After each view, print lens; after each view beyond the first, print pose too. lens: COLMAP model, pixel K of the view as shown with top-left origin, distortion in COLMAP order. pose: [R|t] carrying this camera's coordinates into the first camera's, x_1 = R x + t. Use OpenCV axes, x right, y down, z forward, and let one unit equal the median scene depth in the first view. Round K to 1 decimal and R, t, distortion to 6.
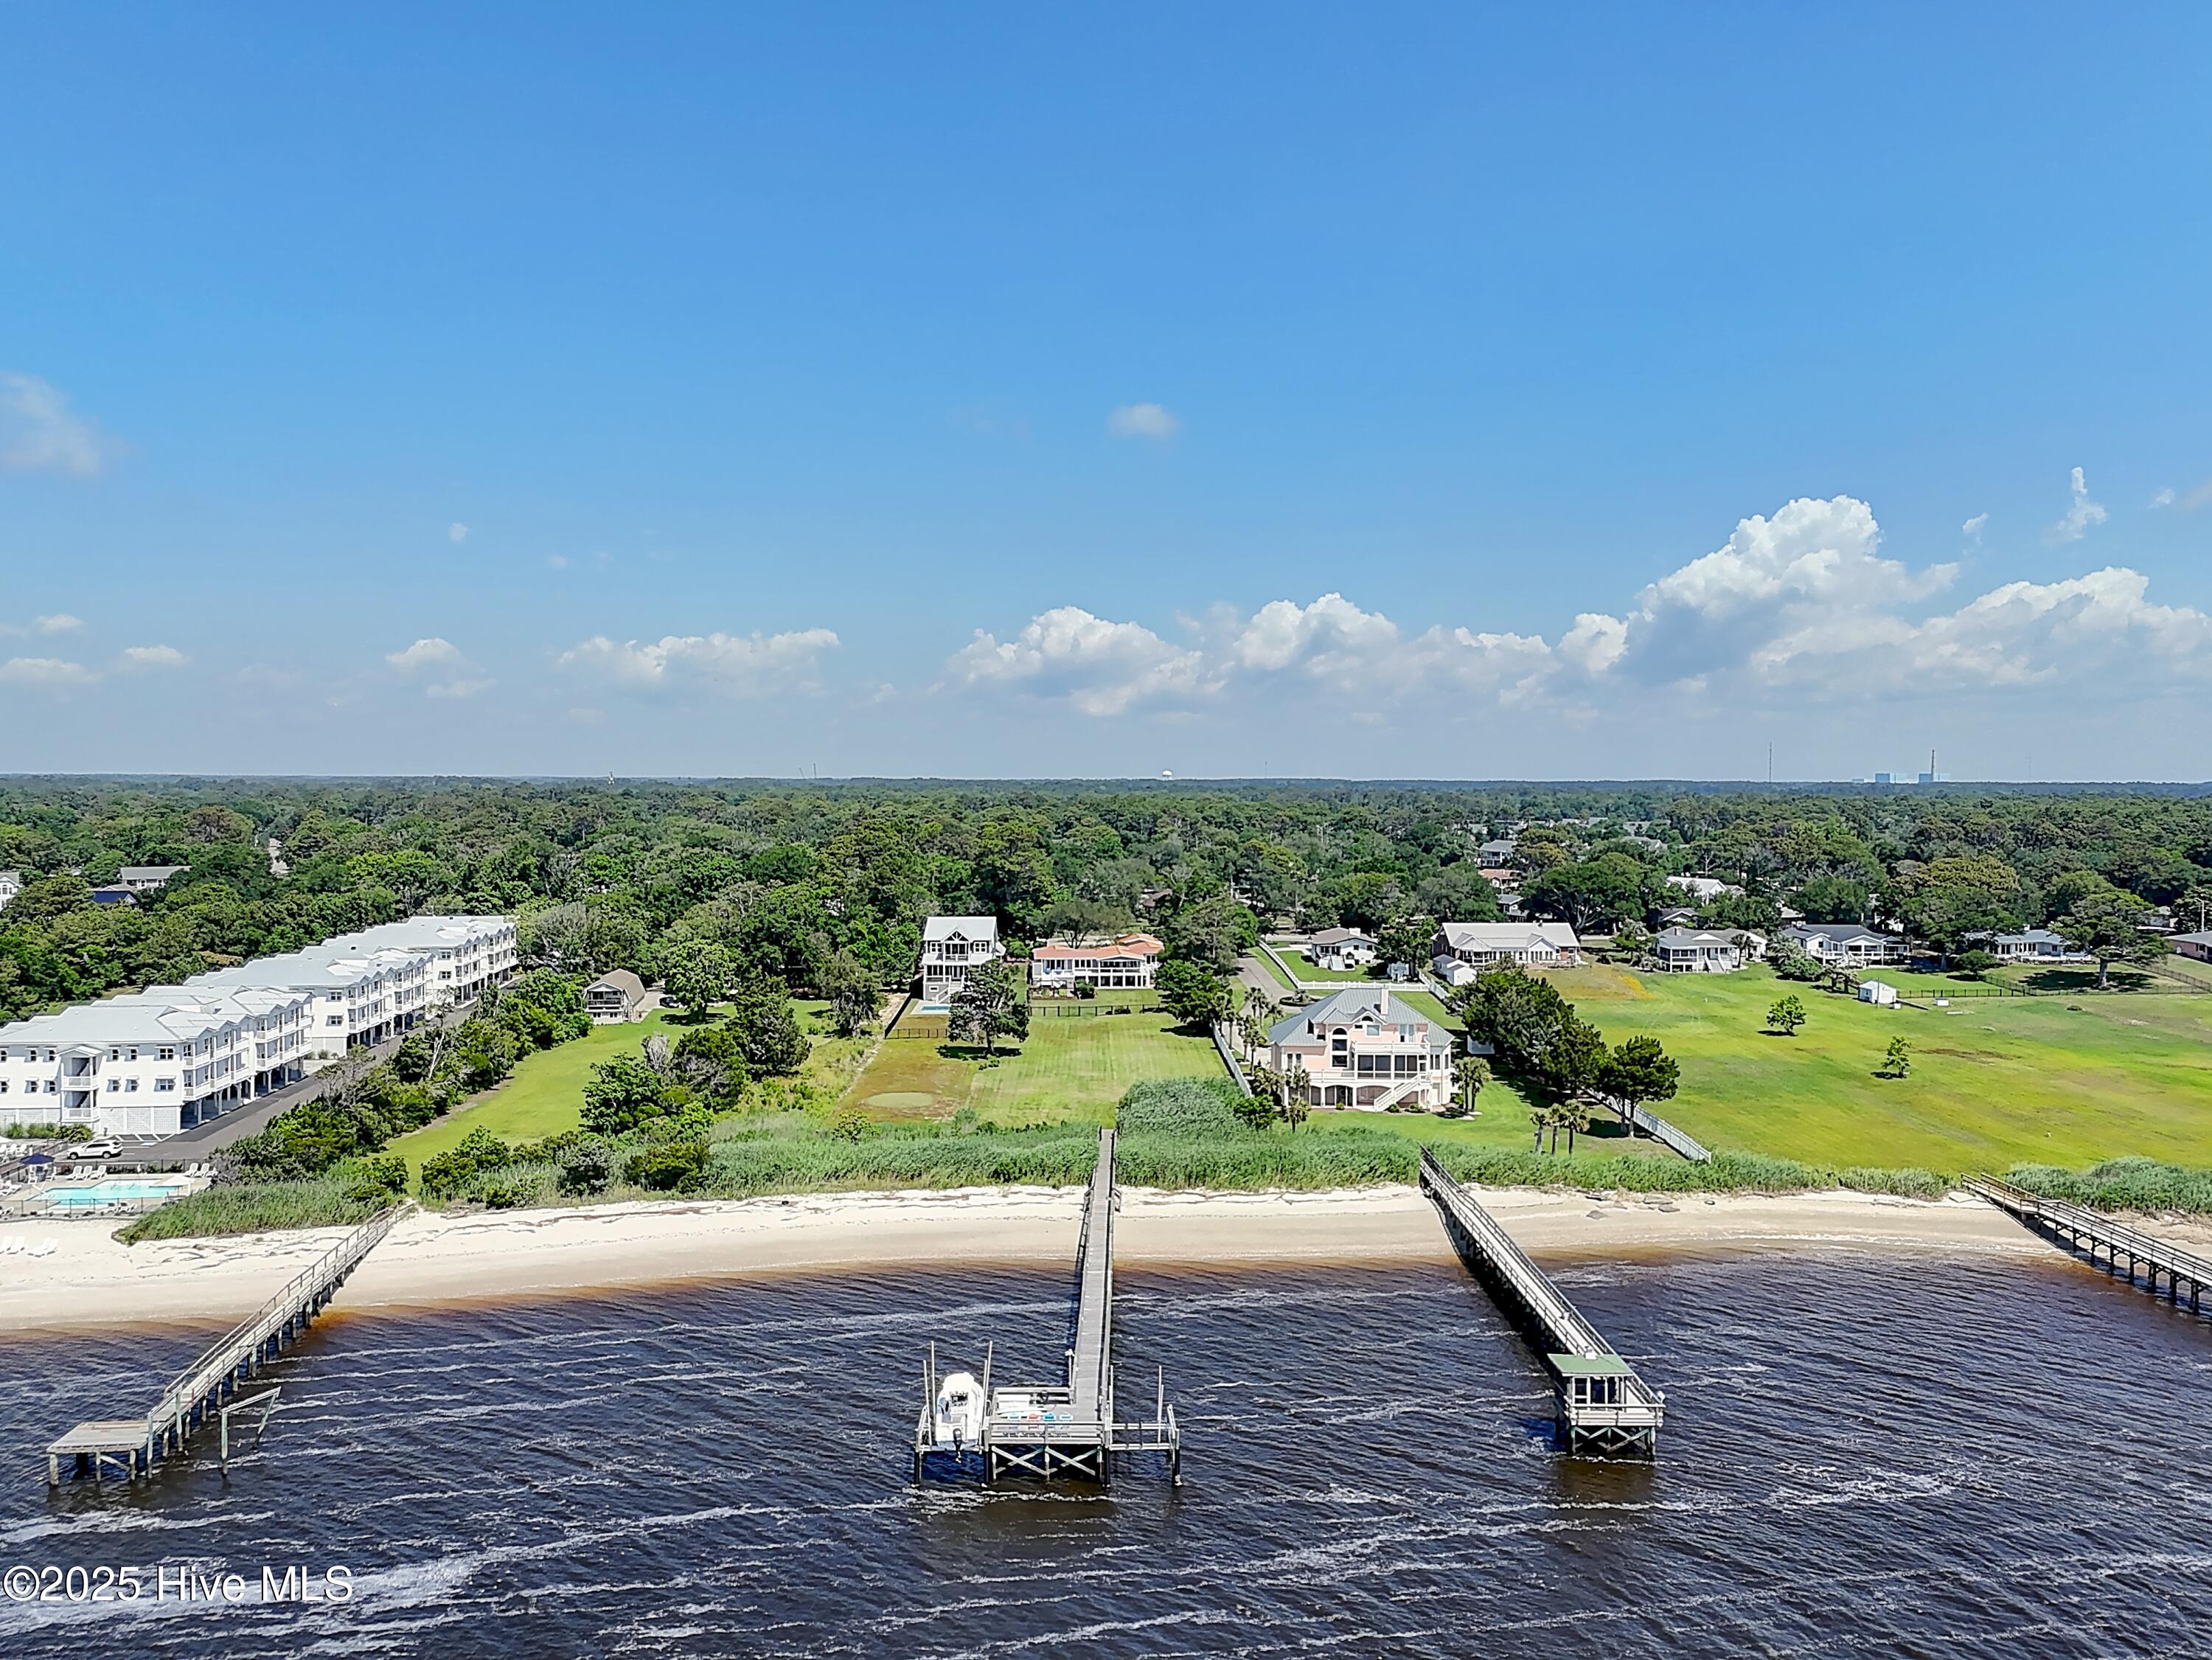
lens RADIAL K [[1555.0, 0, 1106.0], [0, 1555.0, 830.0], [0, 0, 1]] dist [0.000341, -0.000445]
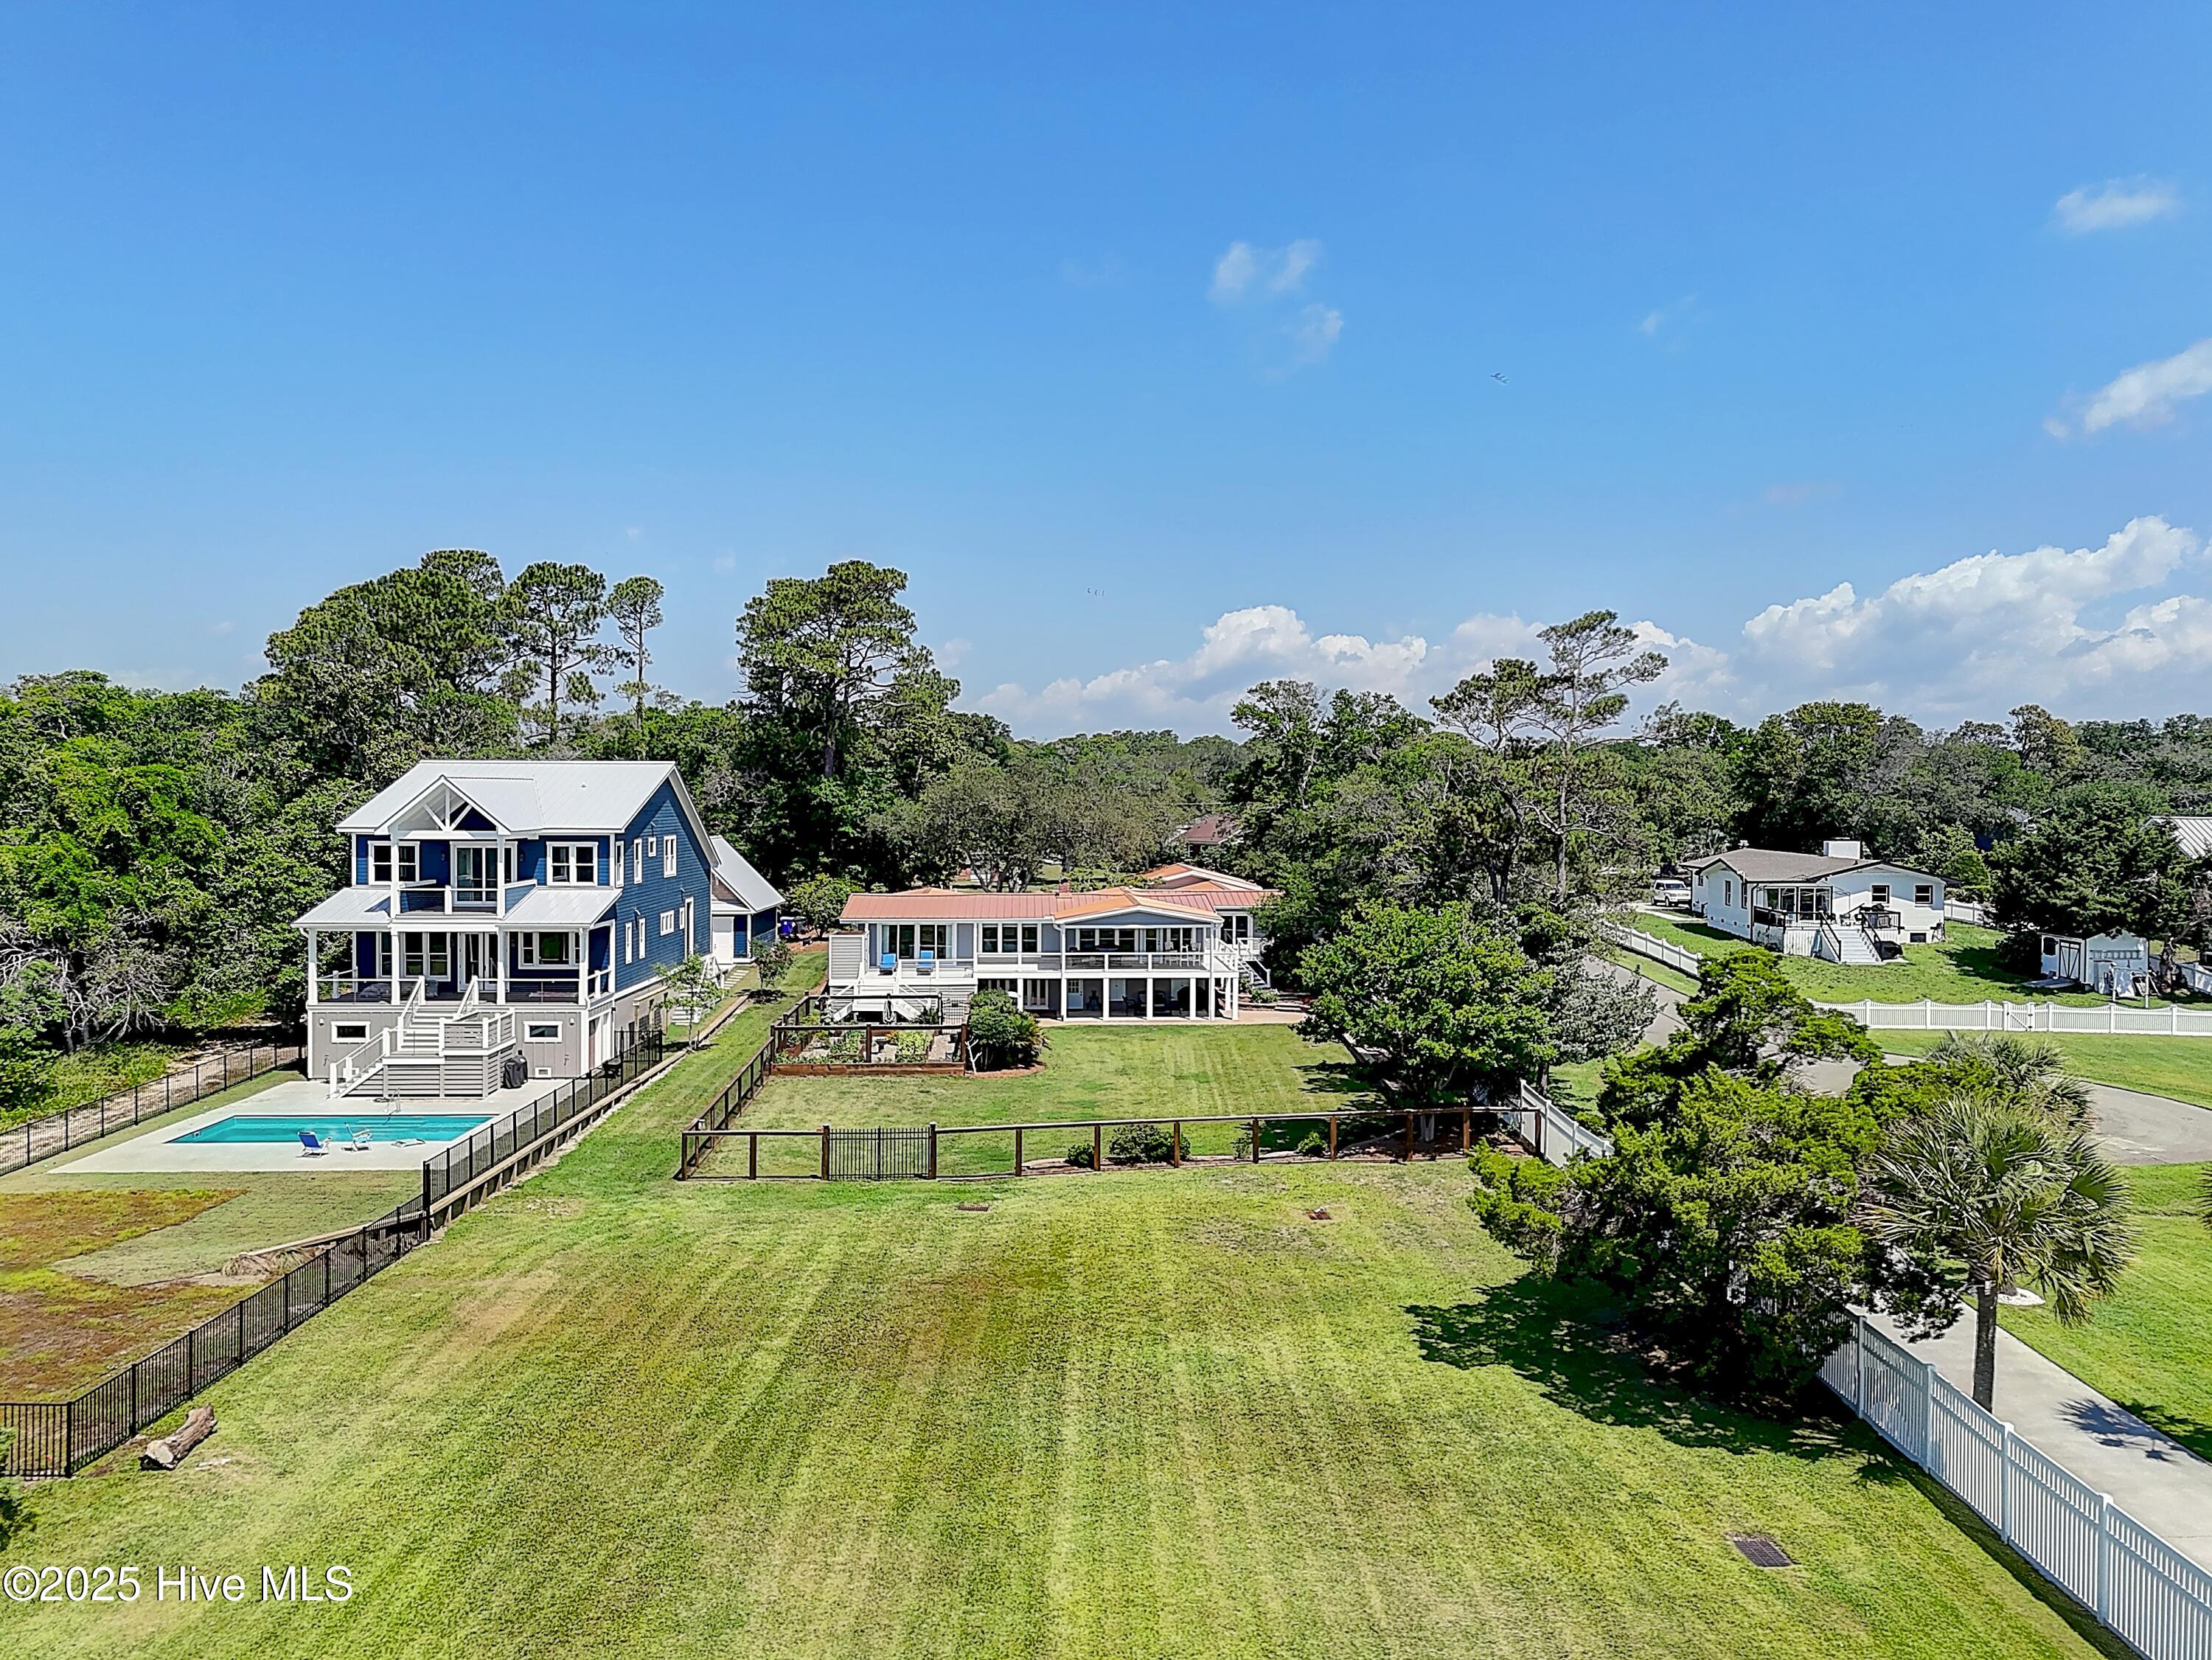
lens RADIAL K [[1555.0, 0, 1106.0], [0, 1555.0, 830.0], [0, 0, 1]] dist [0.000341, -0.000445]
pose [[0.999985, 0.002279, -0.005048, 0.004790], [-0.002274, 0.999997, 0.001057, 0.065549], [0.005050, -0.001045, 0.999987, 0.710837]]
